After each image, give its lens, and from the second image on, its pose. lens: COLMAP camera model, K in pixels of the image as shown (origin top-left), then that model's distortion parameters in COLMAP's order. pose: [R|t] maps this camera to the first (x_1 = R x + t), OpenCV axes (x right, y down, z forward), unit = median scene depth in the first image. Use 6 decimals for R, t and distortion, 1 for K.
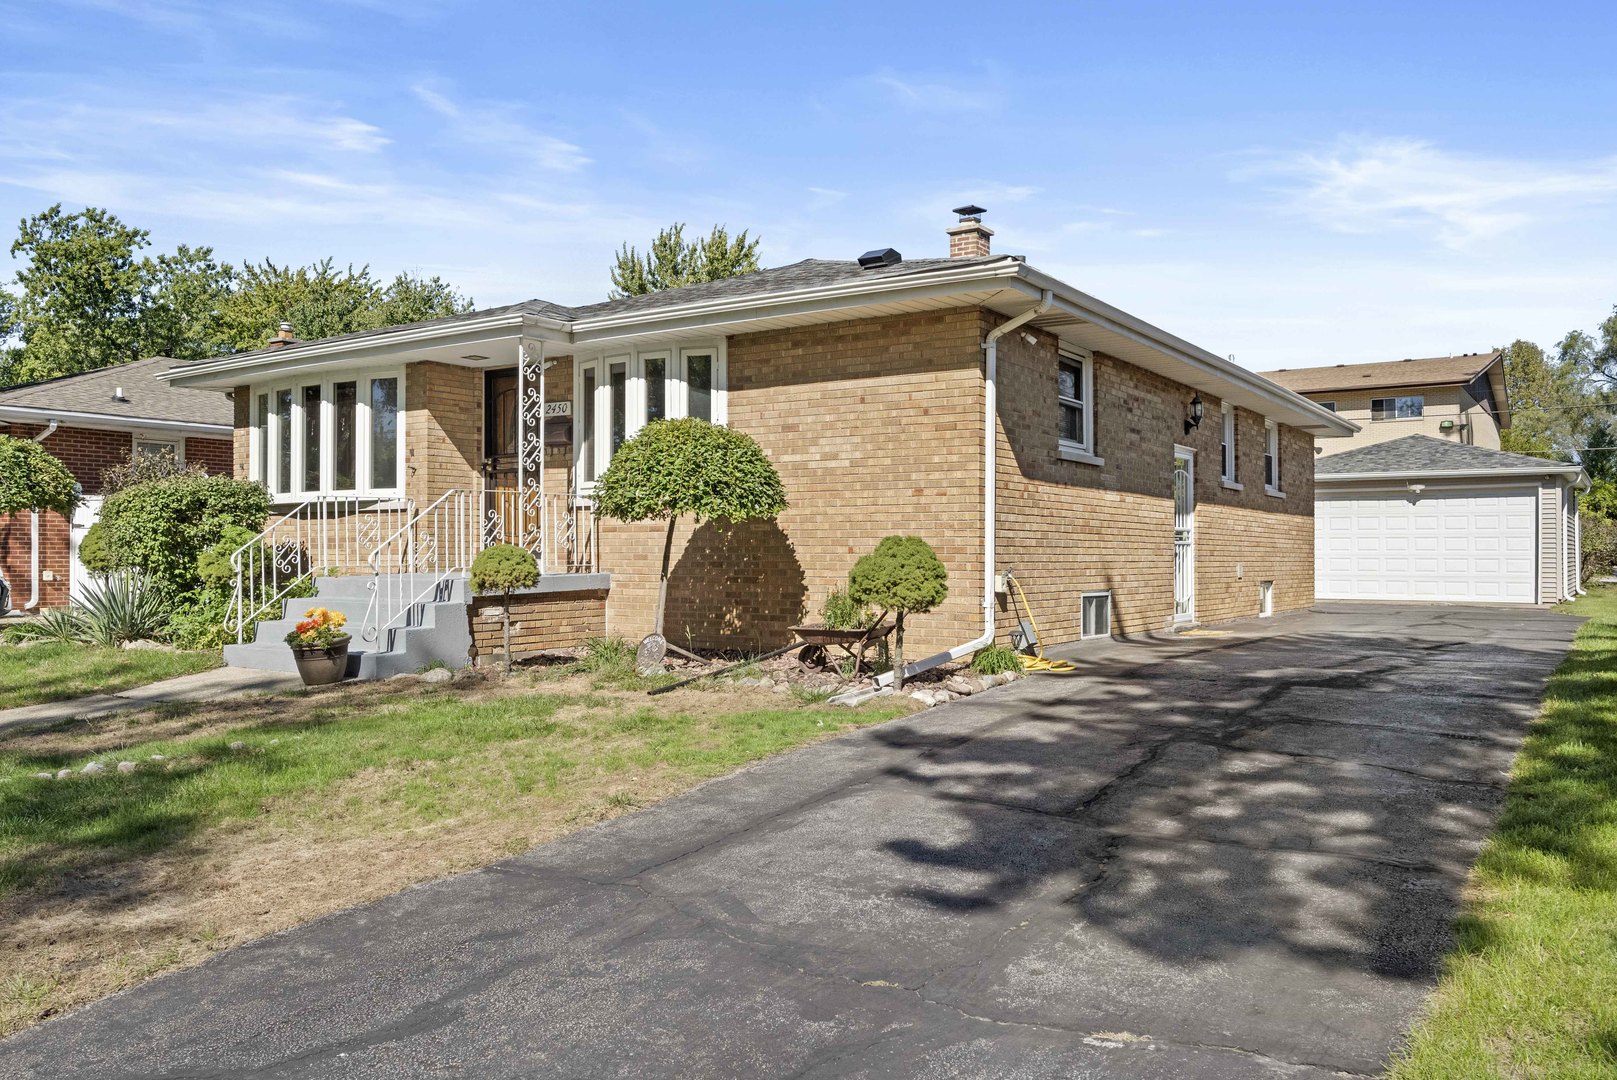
lens RADIAL K [[1230.4, 0, 810.7], [0, 1230.4, 549.0], [0, 0, 1]] dist [-0.033000, 0.016474]
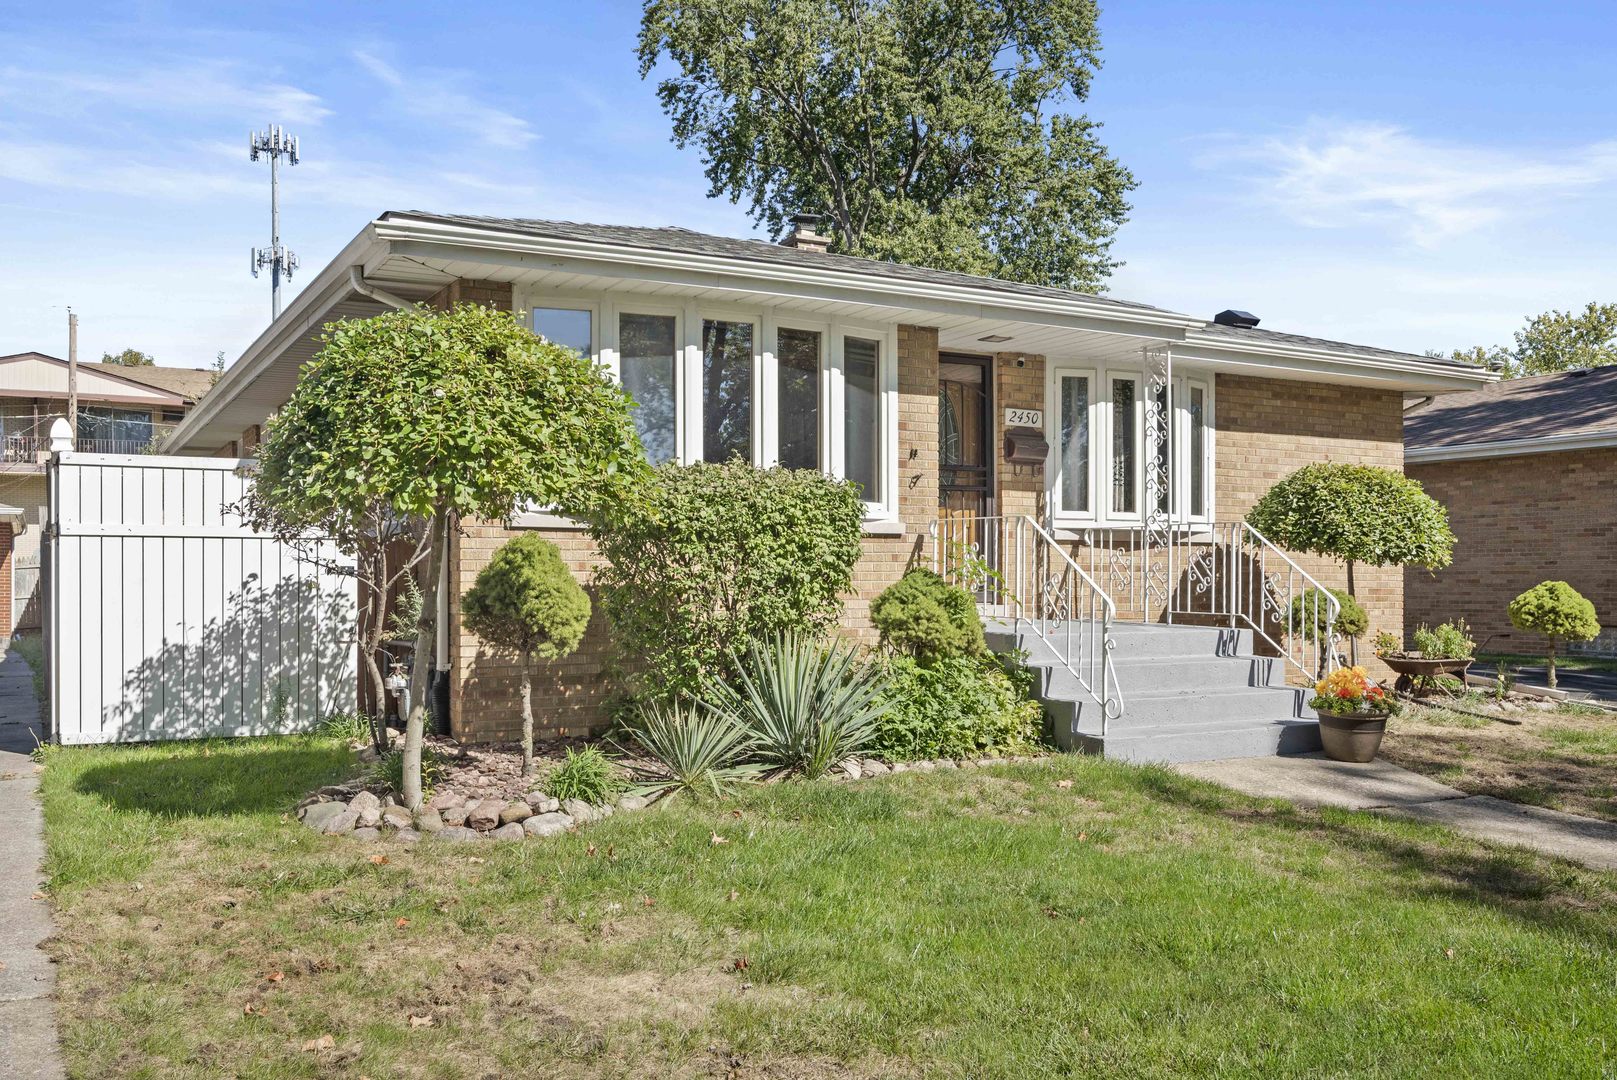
lens RADIAL K [[1396.4, 0, 798.4], [0, 1396.4, 576.1], [0, 0, 1]] dist [-0.010771, -0.003437]
pose [[0.461763, 0.004654, 0.886991, -1.203215], [-0.003969, 0.999987, -0.003181, -0.006742], [-0.886994, -0.002052, 0.461775, 0.778720]]
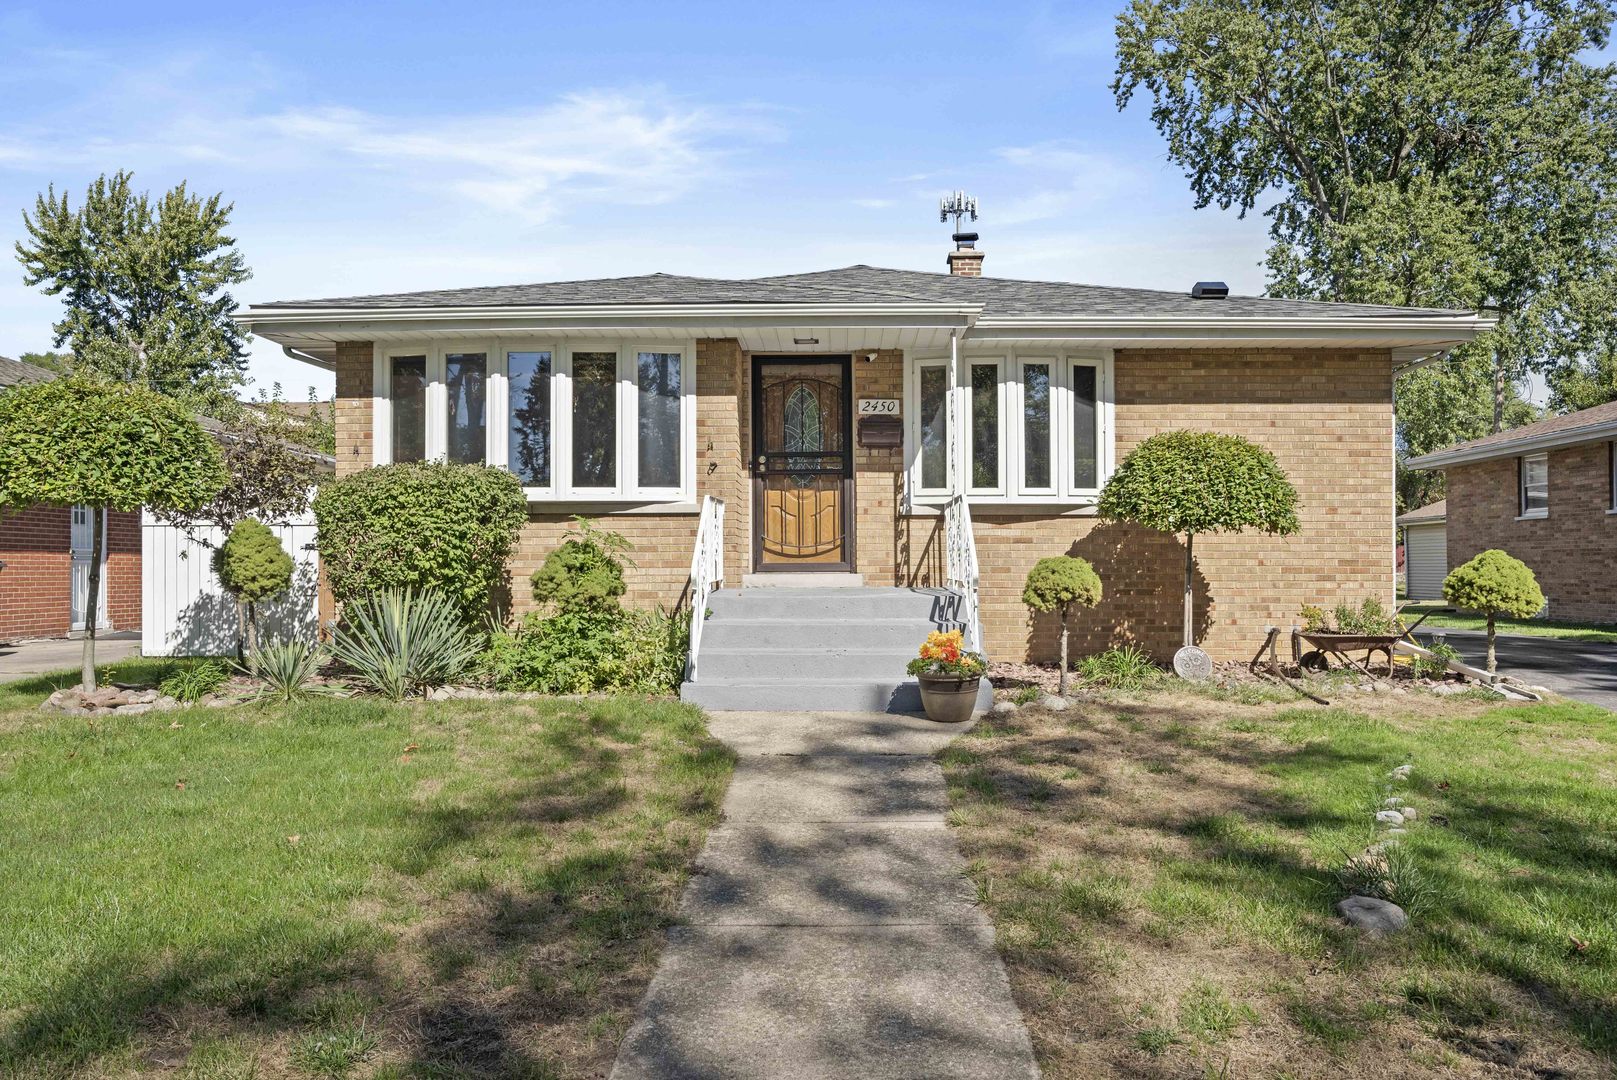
lens RADIAL K [[1230.4, 0, 808.6], [0, 1230.4, 545.4], [0, 0, 1]] dist [-0.033000, 0.016474]
pose [[0.845593, 0.009124, 0.533750, -0.809535], [-0.001608, 0.999893, -0.014544, 0.001778], [-0.533826, 0.011440, 0.845517, 0.287527]]
